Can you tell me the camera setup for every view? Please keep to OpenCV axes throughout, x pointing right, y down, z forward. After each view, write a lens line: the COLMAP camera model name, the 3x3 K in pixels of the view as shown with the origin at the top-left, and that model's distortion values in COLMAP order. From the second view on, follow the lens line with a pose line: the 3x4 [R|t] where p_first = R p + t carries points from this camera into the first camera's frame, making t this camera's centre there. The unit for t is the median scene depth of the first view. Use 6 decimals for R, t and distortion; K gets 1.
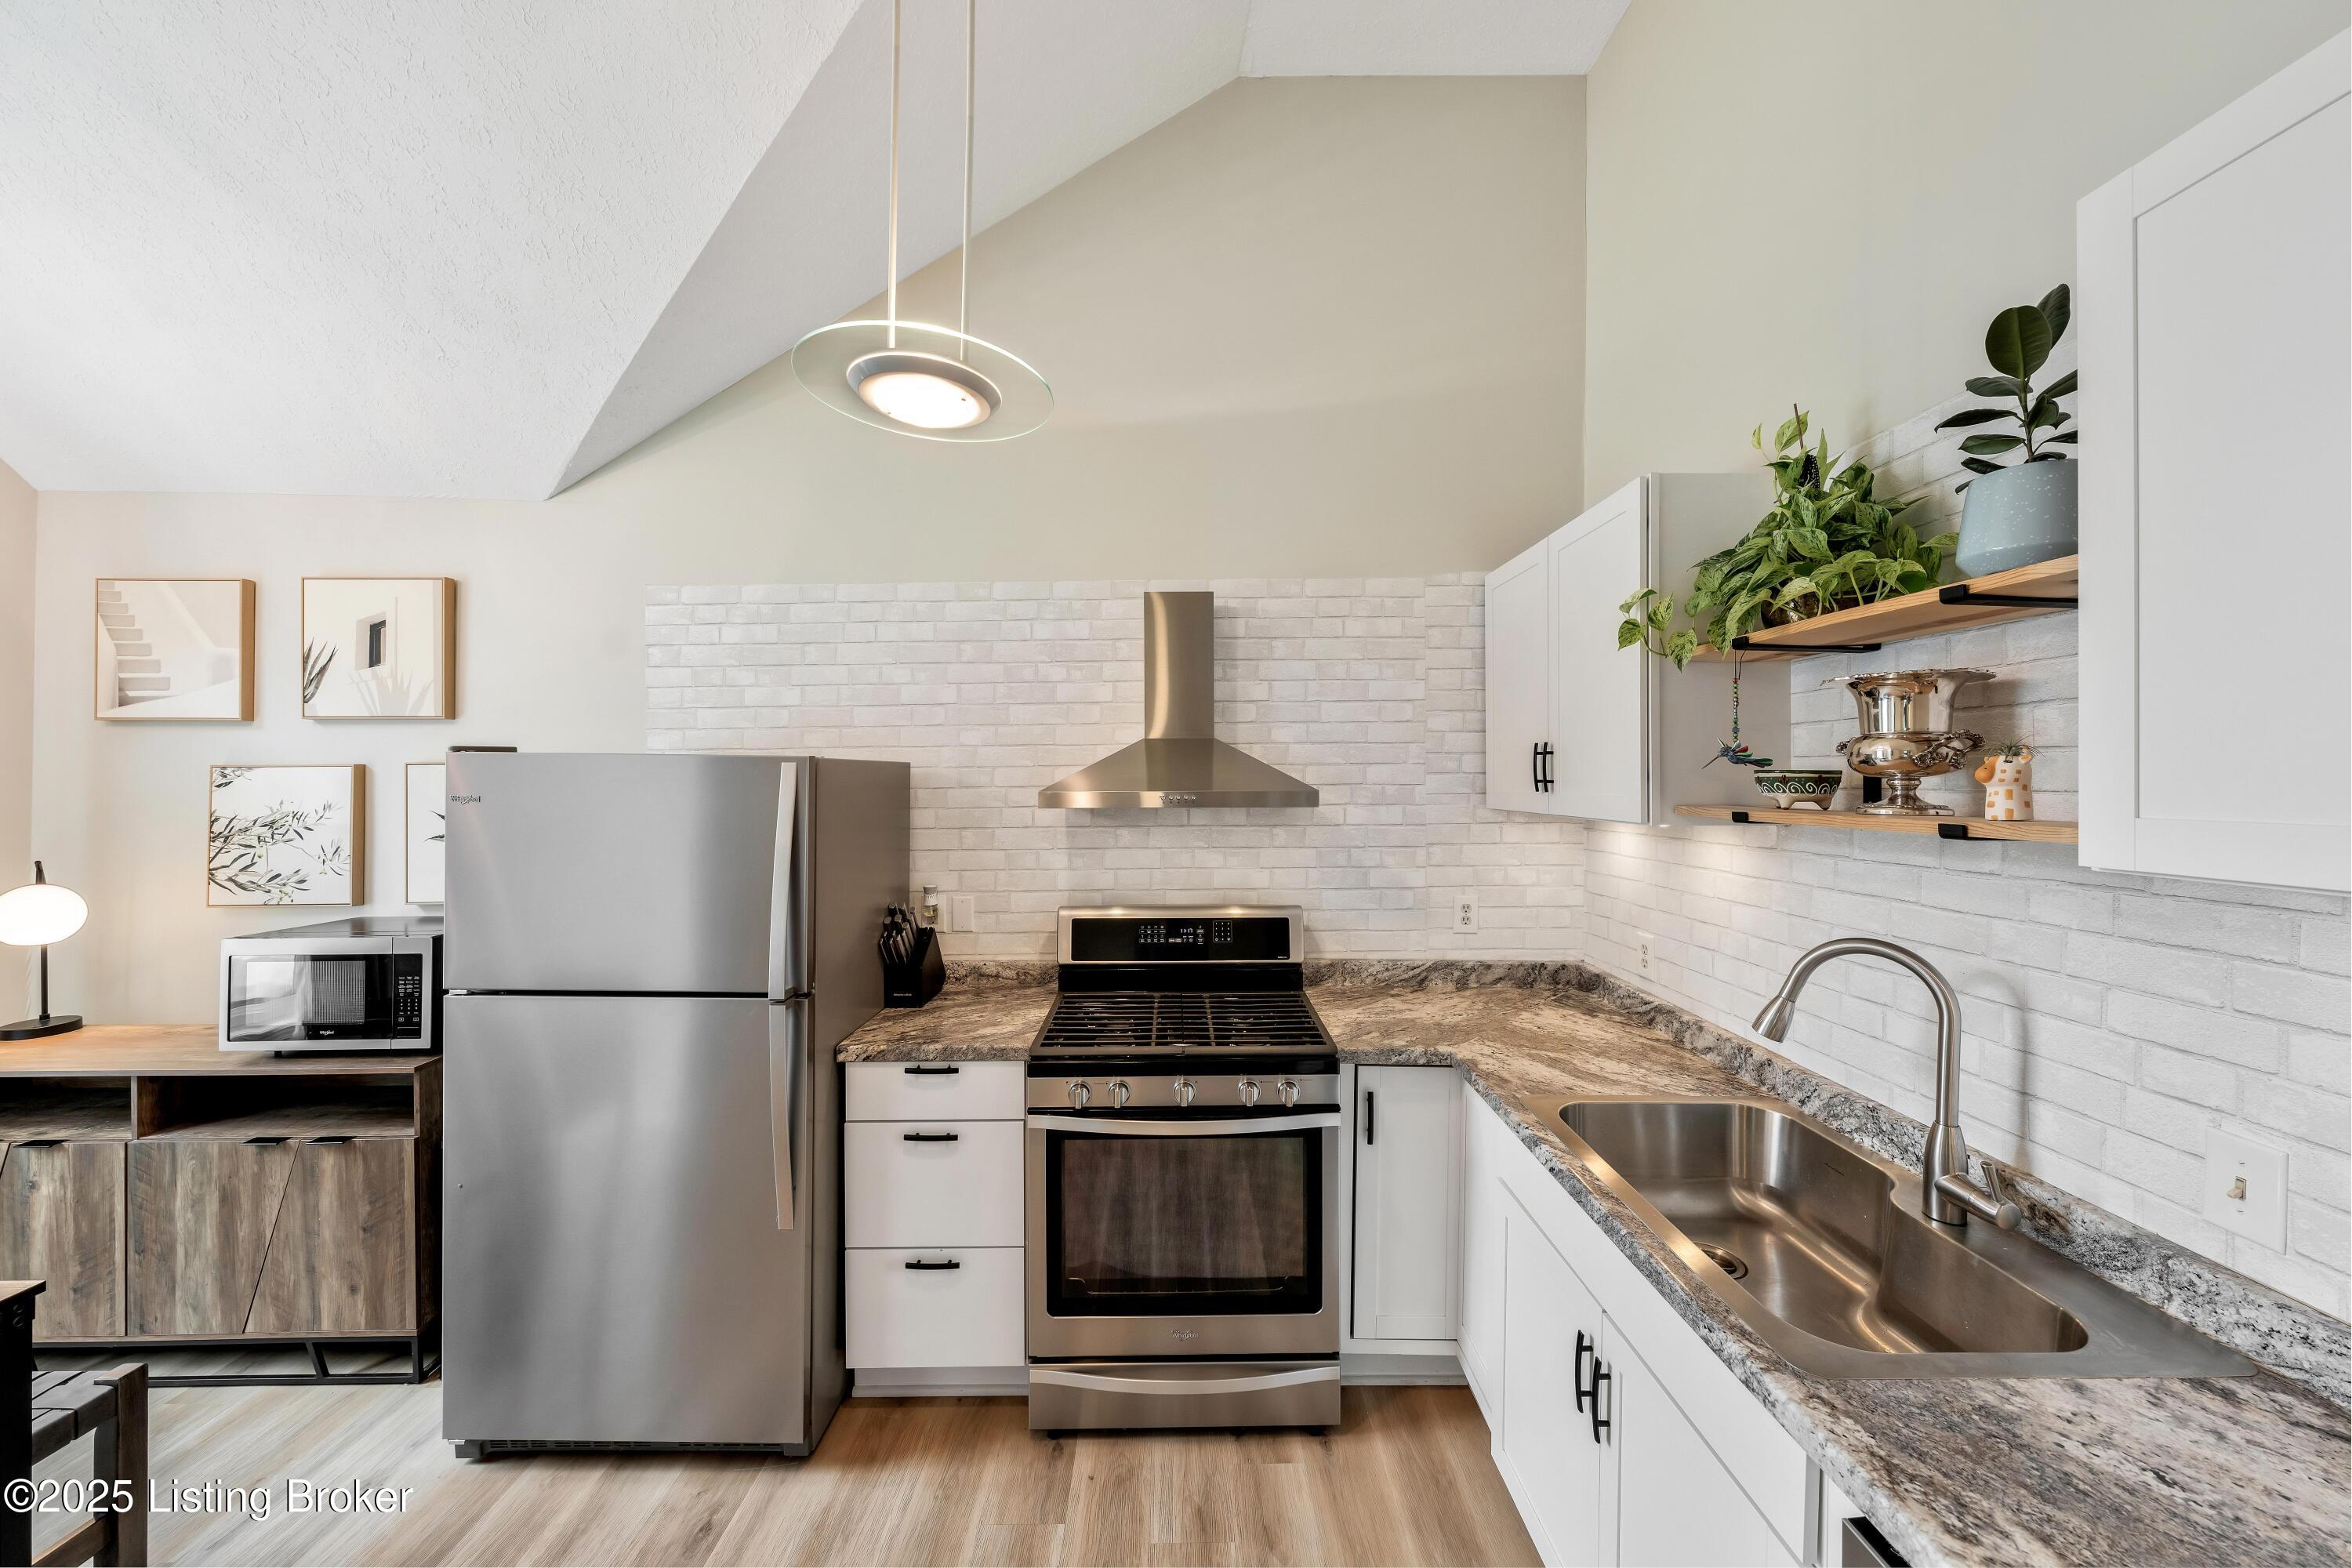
lens RADIAL K [[839.0, 0, 1178.7], [0, 839.0, 778.0], [0, 0, 1]] dist [-0.002143, 0.000529]
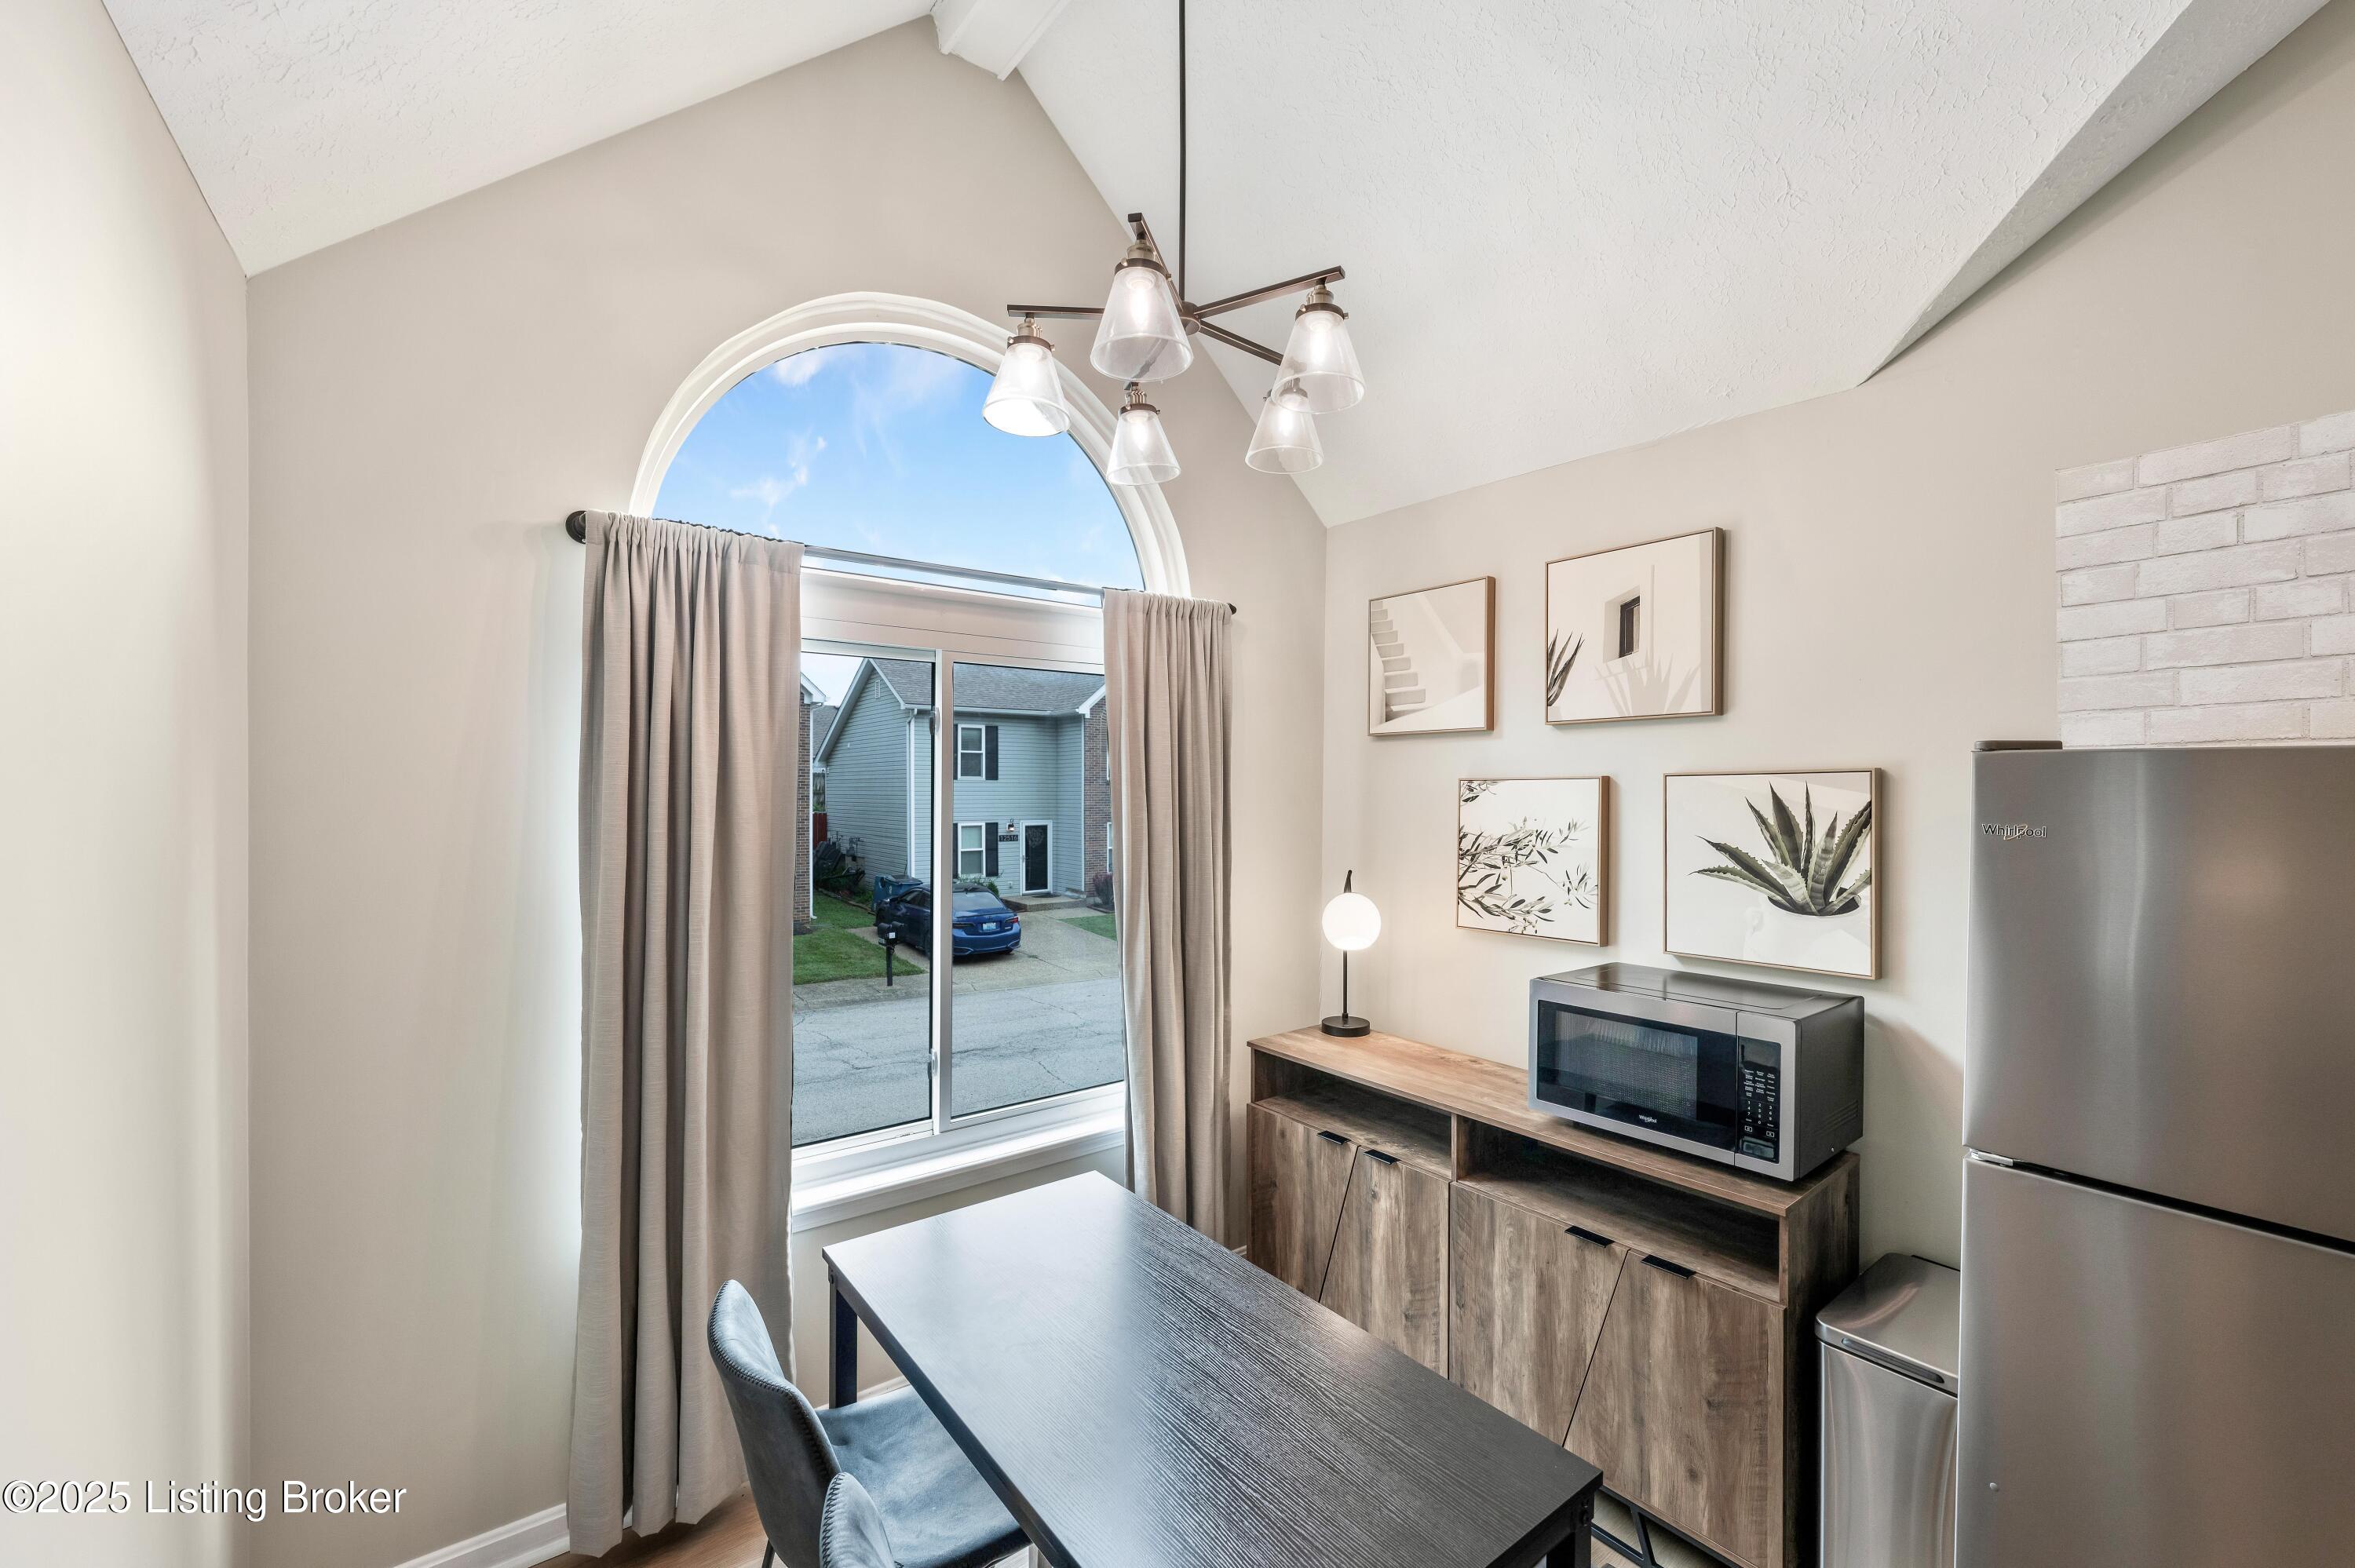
lens RADIAL K [[957.3, 0, 1180.4], [0, 957.3, 790.1], [0, 0, 1]] dist [-0.003209, -0.000274]
pose [[0.598369, 0.002259, -0.801218, -0.572164], [-0.003153, 0.999995, 0.000464, -0.001837], [0.801215, 0.002249, 0.598373, 0.117876]]
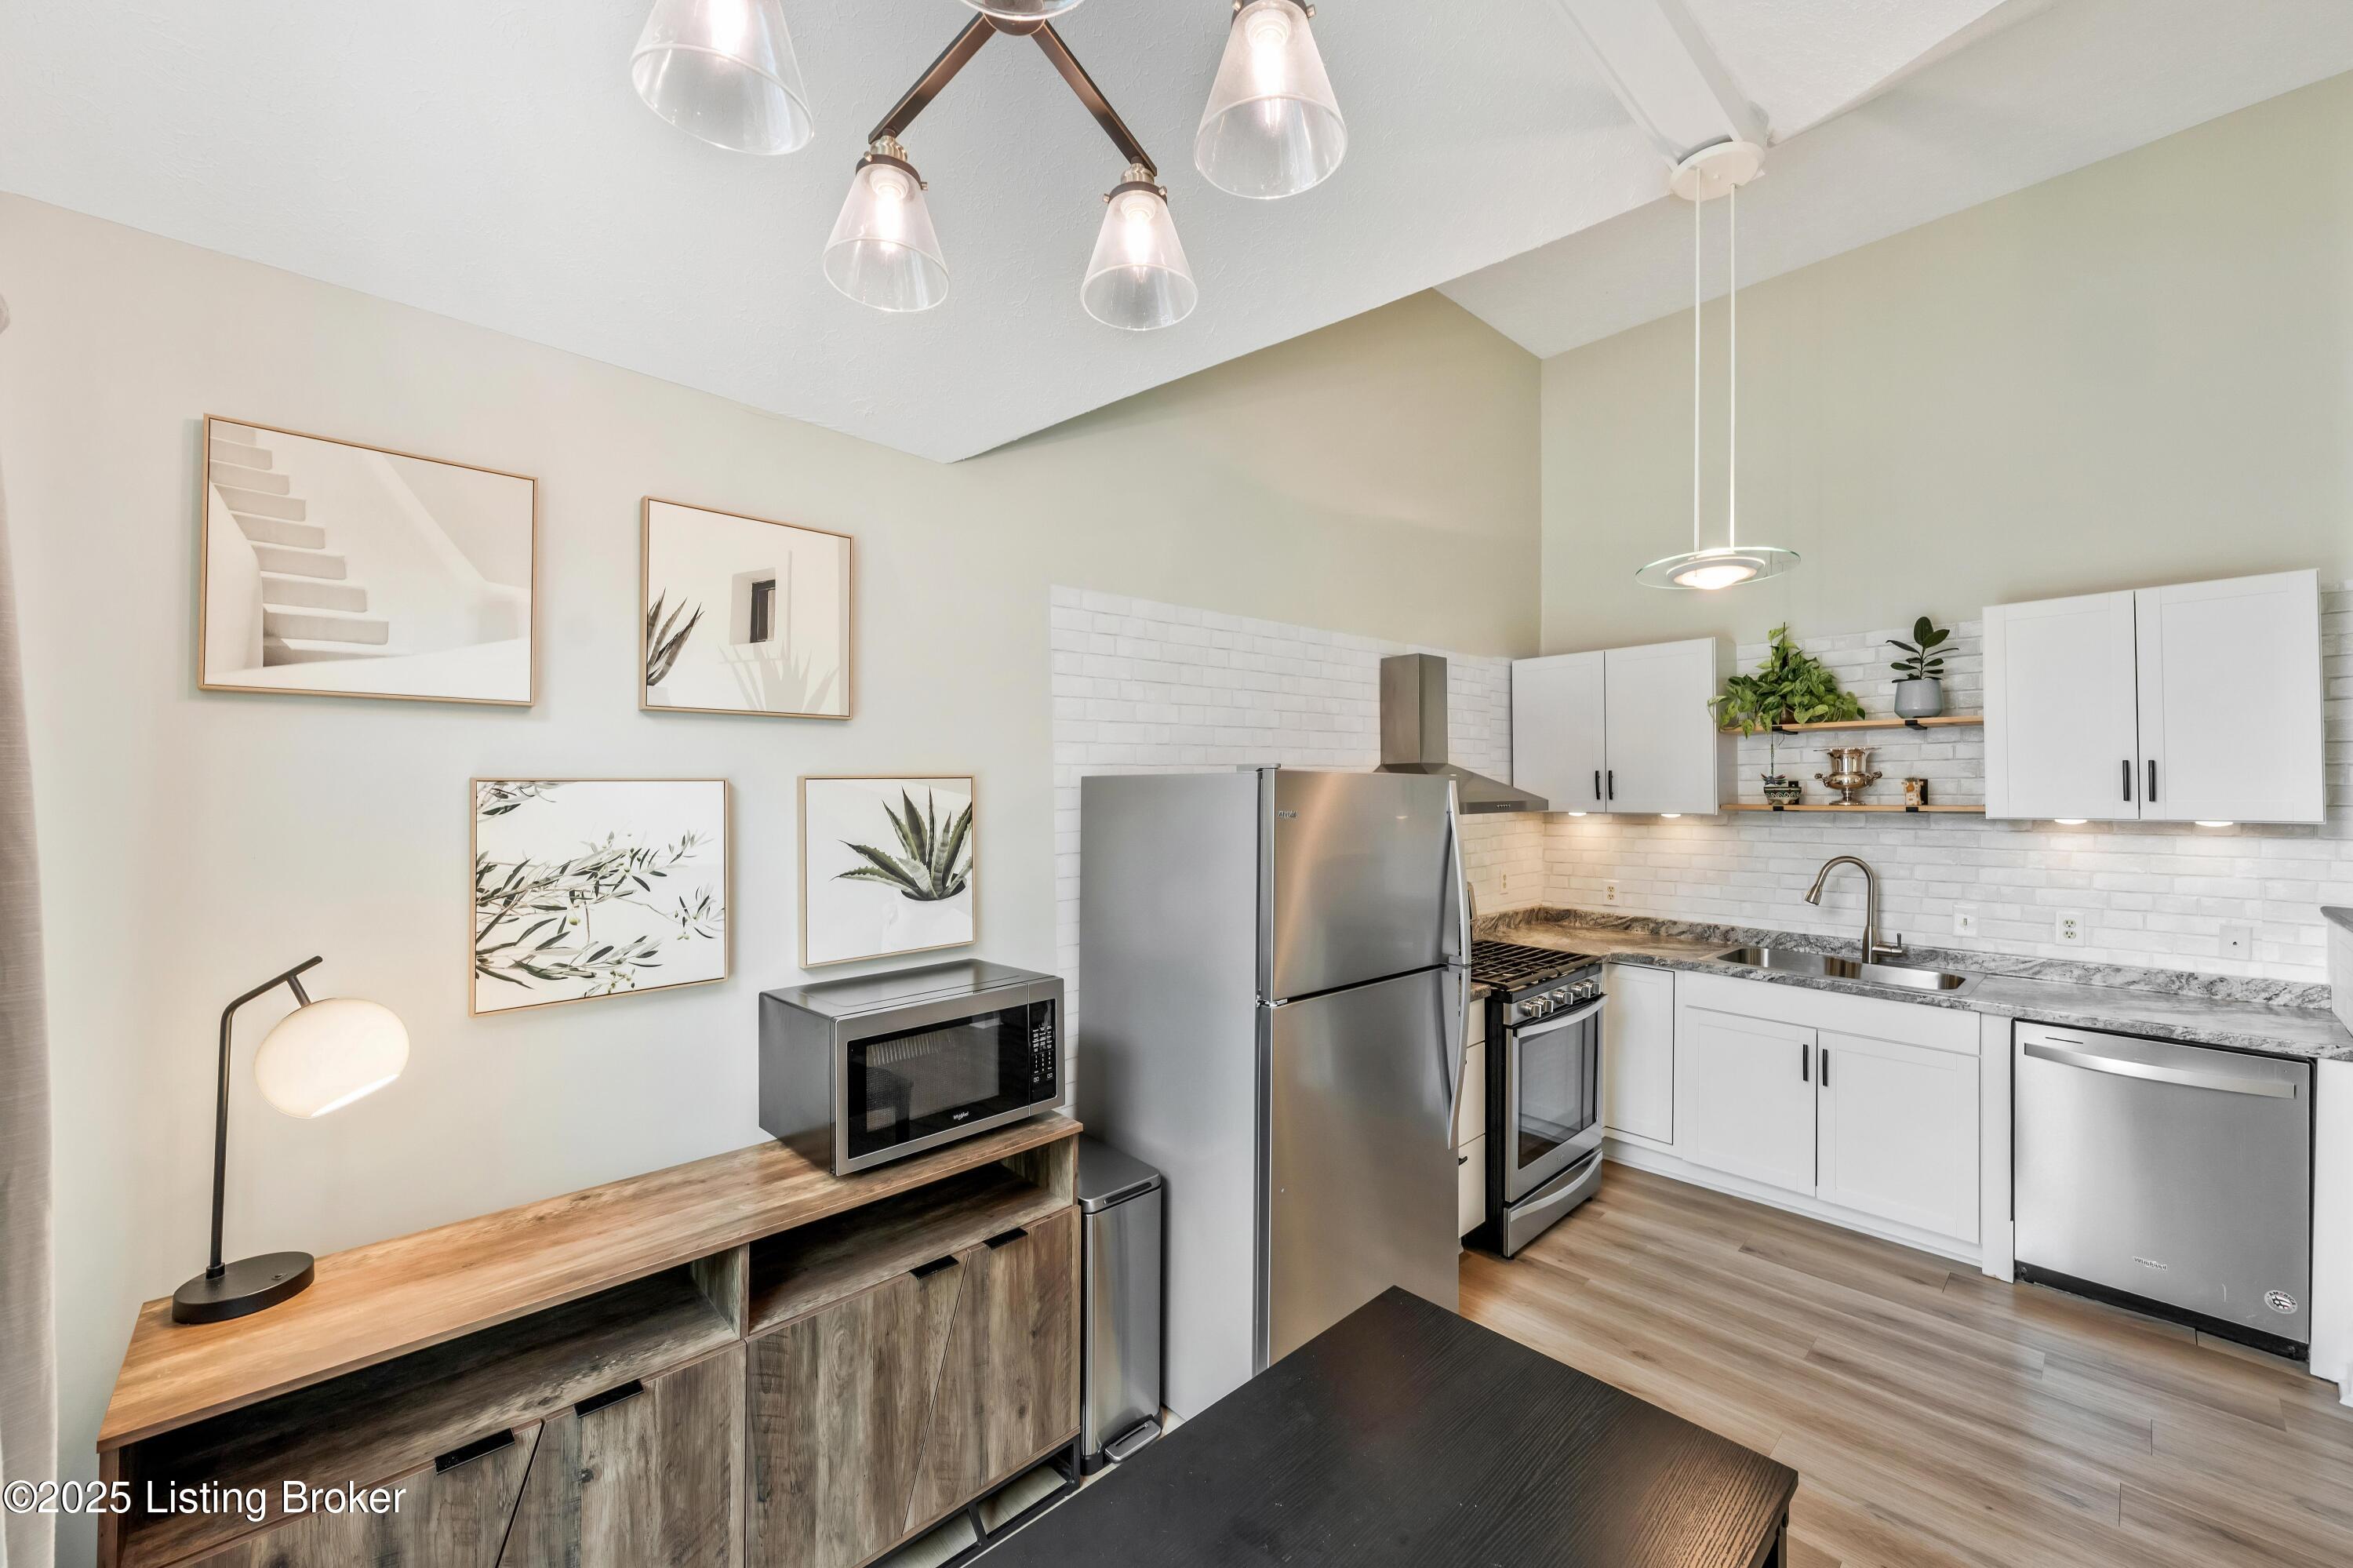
lens RADIAL K [[895.9, 0, 1195.5], [0, 895.9, 781.1], [0, 0, 1]] dist [-0.000322, -0.001321]
pose [[0.737230, 0.004661, 0.675626, -1.450762], [0.004844, 0.999914, -0.012184, -0.003197], [-0.675625, 0.012255, 0.737144, 0.219145]]
